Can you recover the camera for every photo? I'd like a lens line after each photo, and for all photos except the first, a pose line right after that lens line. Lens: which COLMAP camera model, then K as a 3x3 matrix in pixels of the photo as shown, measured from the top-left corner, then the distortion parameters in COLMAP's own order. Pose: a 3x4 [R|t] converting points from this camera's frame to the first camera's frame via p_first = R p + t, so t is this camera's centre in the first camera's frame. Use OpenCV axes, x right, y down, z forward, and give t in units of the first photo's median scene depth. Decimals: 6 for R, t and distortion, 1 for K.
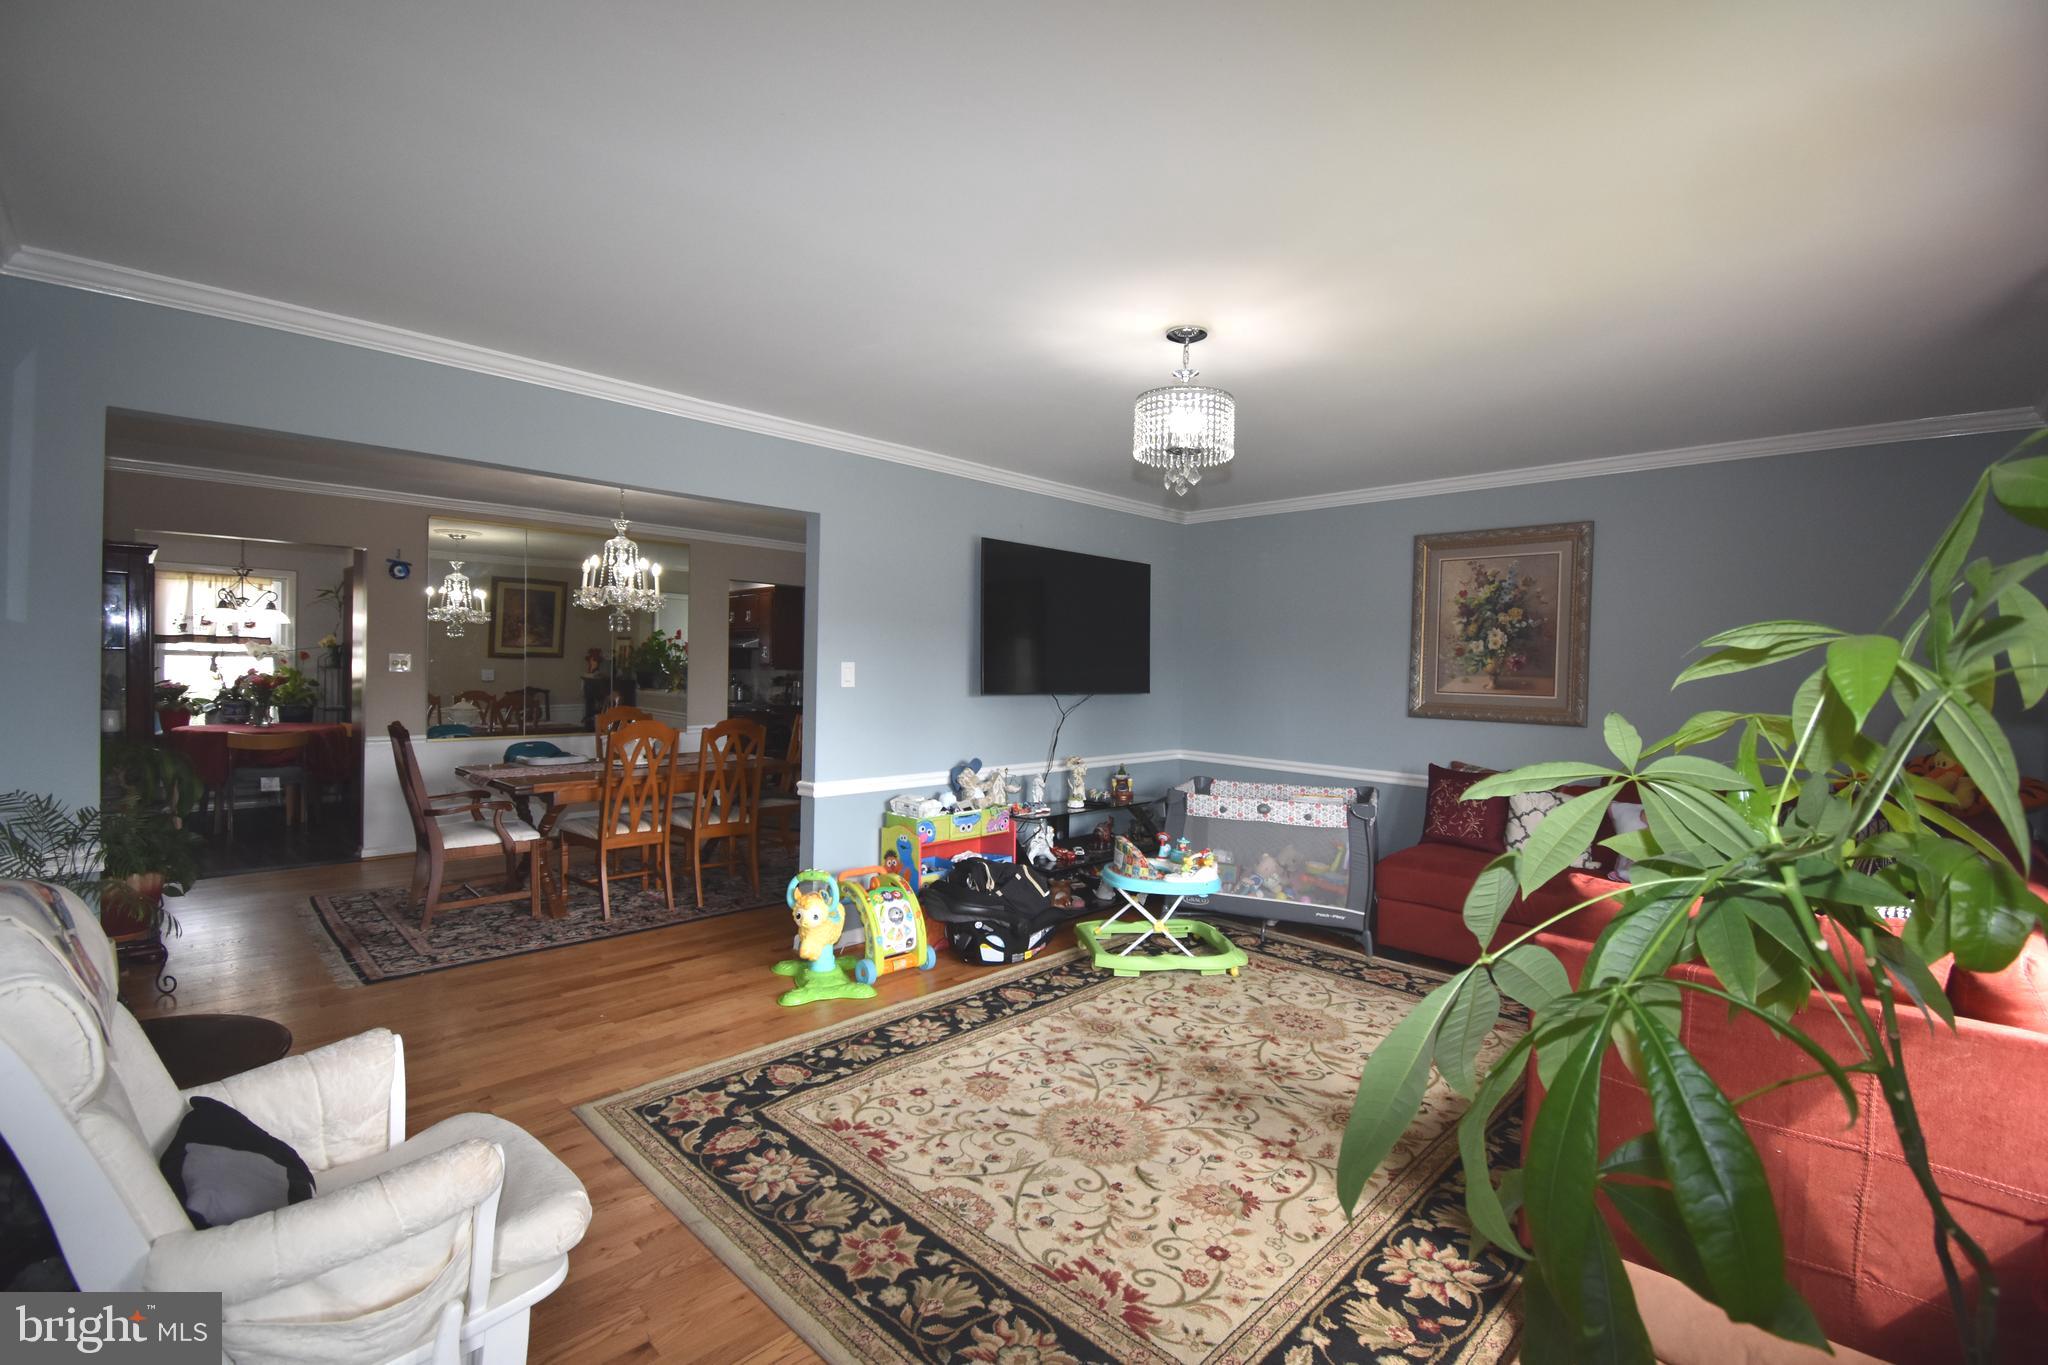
lens RADIAL K [[939.4, 0, 1001.8], [0, 939.4, 680.5], [0, 0, 1]] dist [0.003428, -0.001157]
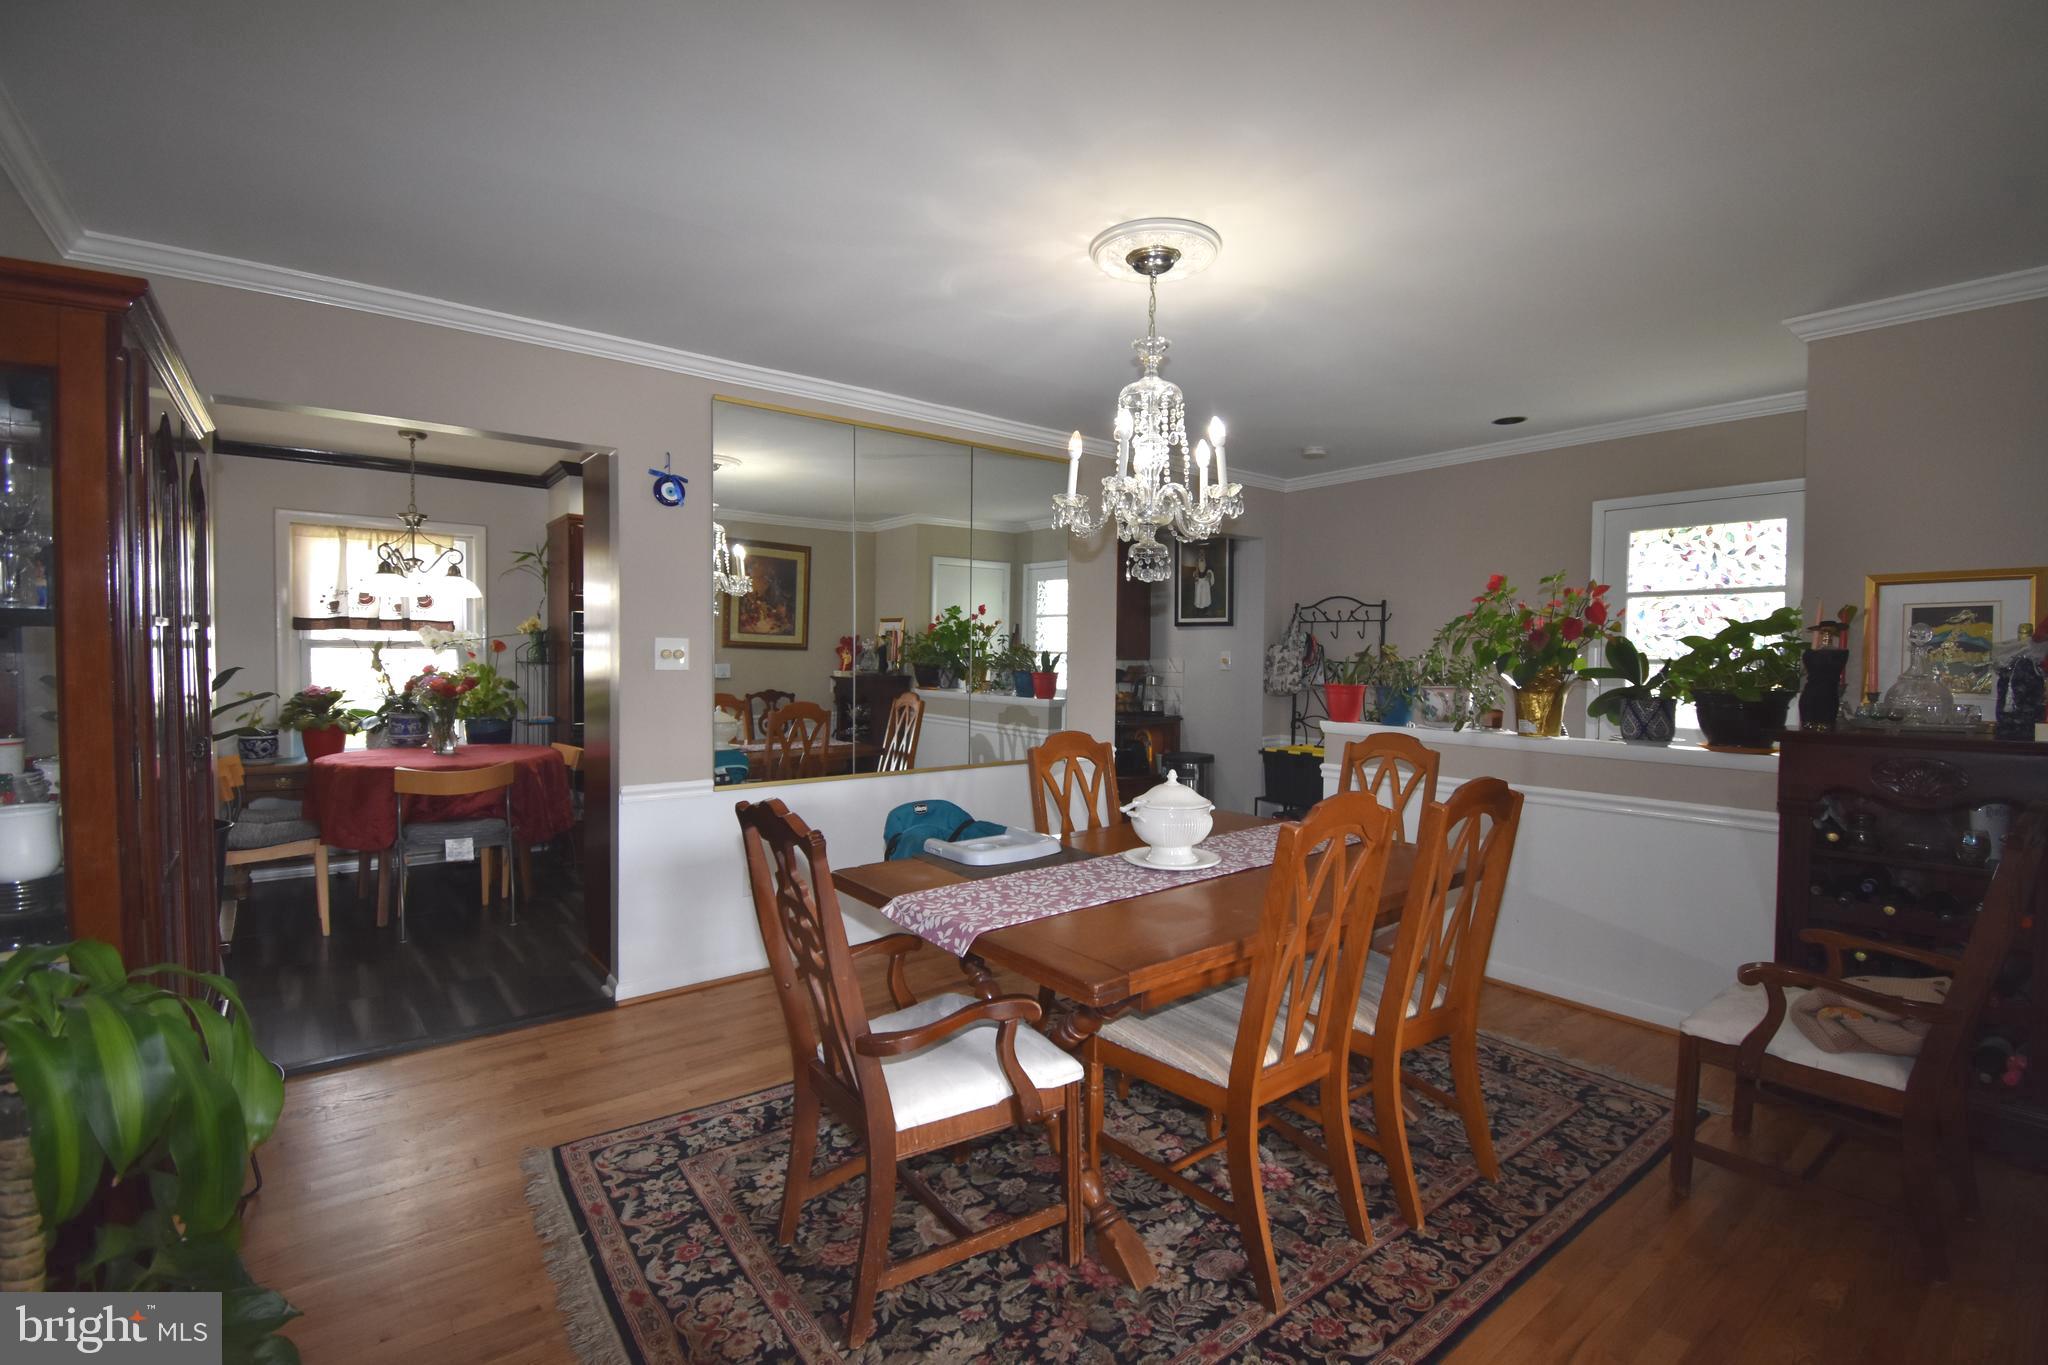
lens RADIAL K [[939.4, 0, 1045.2], [0, 939.4, 681.0], [0, 0, 1]] dist [0.003428, -0.001157]
pose [[0.995478, -0.007632, -0.094683, -0.288502], [0.008949, 0.999869, 0.013493, -0.006874], [0.094568, -0.014280, 0.995416, 0.364282]]
